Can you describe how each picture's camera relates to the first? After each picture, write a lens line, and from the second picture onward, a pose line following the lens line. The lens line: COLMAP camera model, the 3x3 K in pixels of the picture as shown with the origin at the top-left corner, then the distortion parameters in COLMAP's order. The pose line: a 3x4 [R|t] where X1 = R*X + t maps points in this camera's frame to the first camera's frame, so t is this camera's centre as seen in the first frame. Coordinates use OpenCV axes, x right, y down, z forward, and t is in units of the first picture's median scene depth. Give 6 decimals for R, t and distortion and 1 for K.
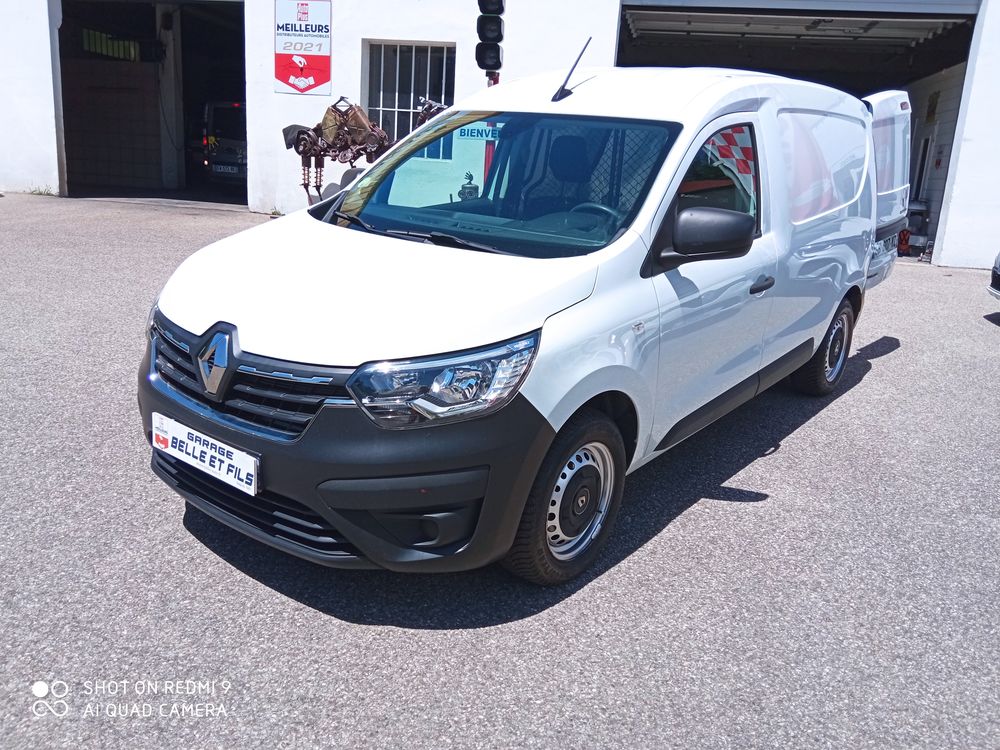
lens RADIAL K [[803.8, 0, 500.0], [0, 803.8, 375.0], [0, 0, 1]] dist [0.000496, -0.006622]
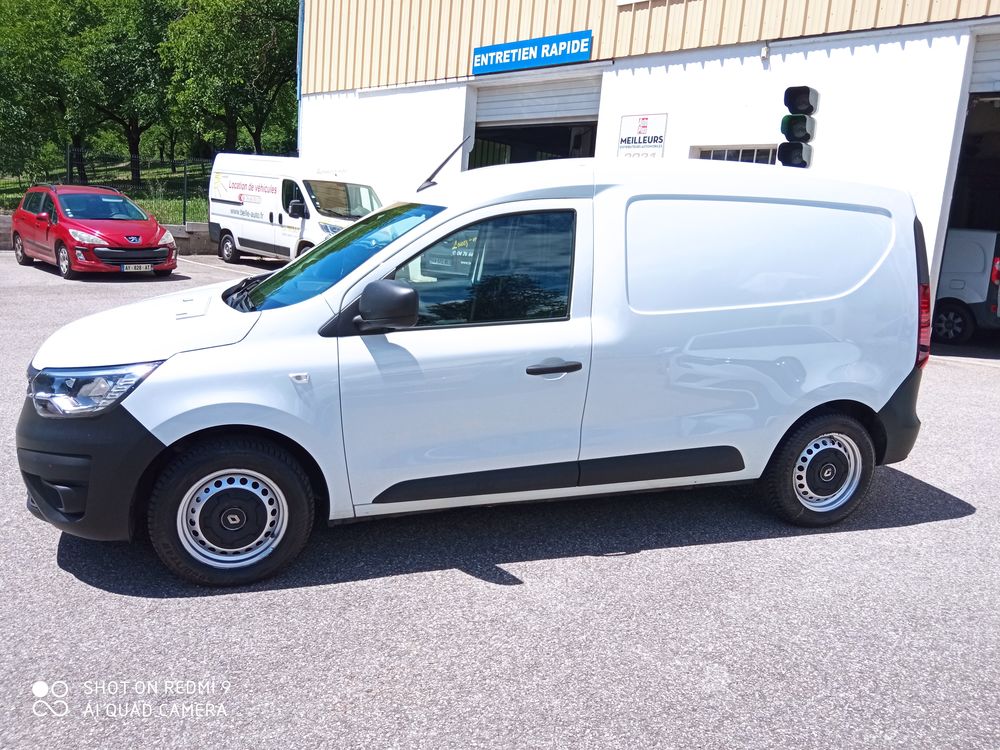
lens RADIAL K [[808.9, 0, 500.0], [0, 808.9, 375.0], [0, 0, 1]] dist [0.030200, -0.002479]
pose [[0.837109, 0.094111, -0.538880, 0.898474], [-0.162222, 0.983486, -0.080241, -0.014437], [0.522430, 0.154589, 0.838552, 0.152125]]
